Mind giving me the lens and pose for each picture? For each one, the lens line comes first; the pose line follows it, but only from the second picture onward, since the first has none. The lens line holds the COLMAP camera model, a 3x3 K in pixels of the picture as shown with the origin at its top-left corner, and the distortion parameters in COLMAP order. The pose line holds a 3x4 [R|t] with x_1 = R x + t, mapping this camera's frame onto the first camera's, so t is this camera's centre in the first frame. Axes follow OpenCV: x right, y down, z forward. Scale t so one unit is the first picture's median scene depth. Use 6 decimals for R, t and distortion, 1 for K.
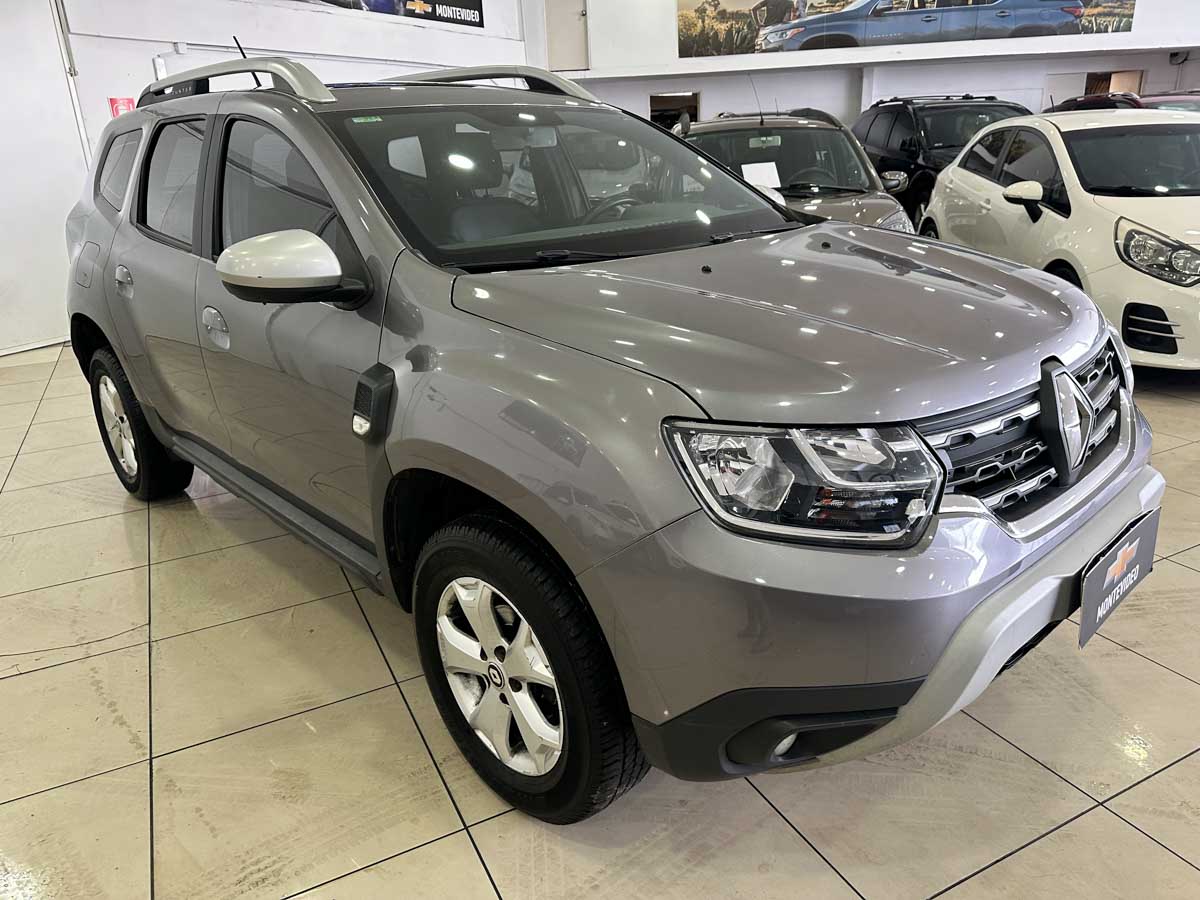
lens RADIAL K [[872.8, 0, 606.5], [0, 872.8, 440.5], [0, 0, 1]] dist [0.018249, -0.007947]
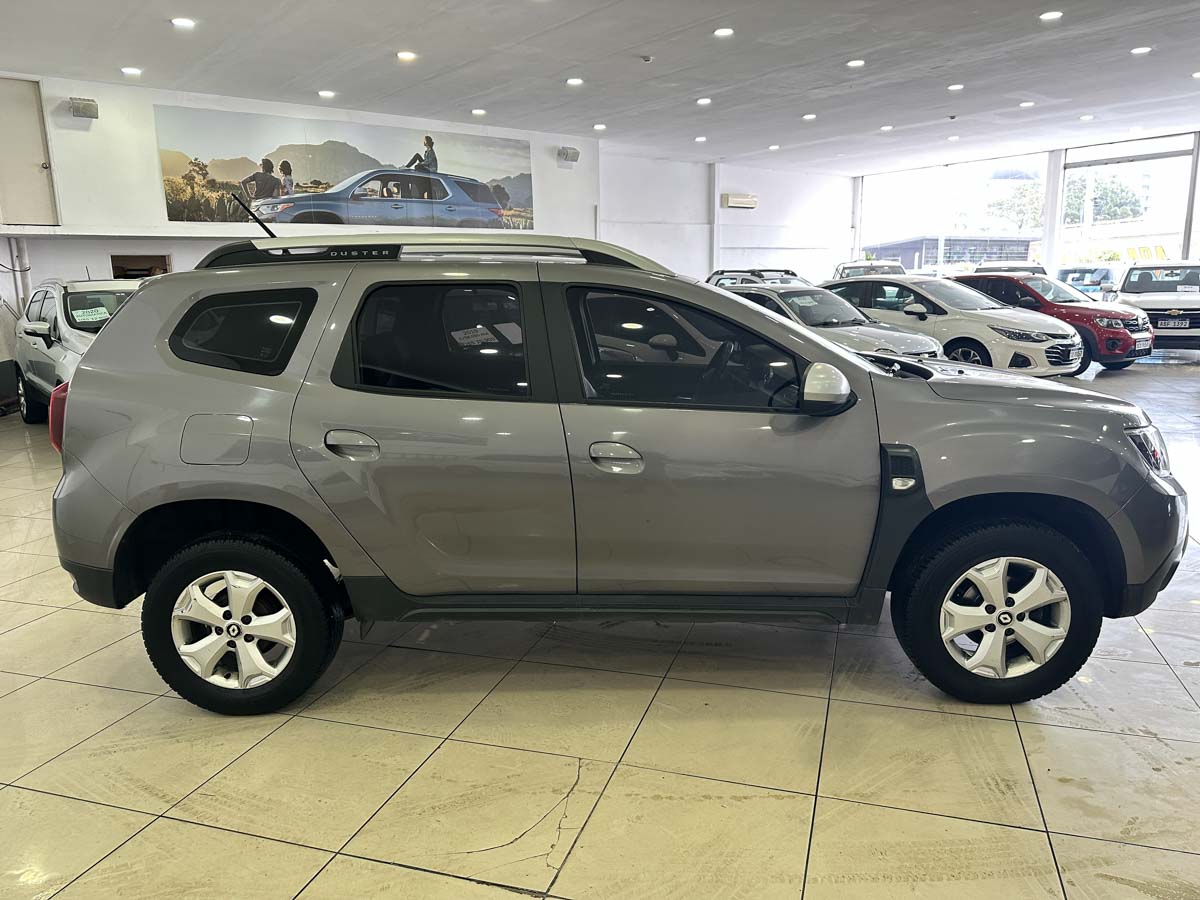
lens RADIAL K [[872.8, 0, 606.5], [0, 872.8, 440.5], [0, 0, 1]] dist [0.018249, -0.007947]
pose [[0.702200, -0.103580, 0.704405, -0.292984], [0.226316, 0.970520, -0.082897, -0.013613], [-0.675052, 0.217628, 0.704941, 0.048216]]
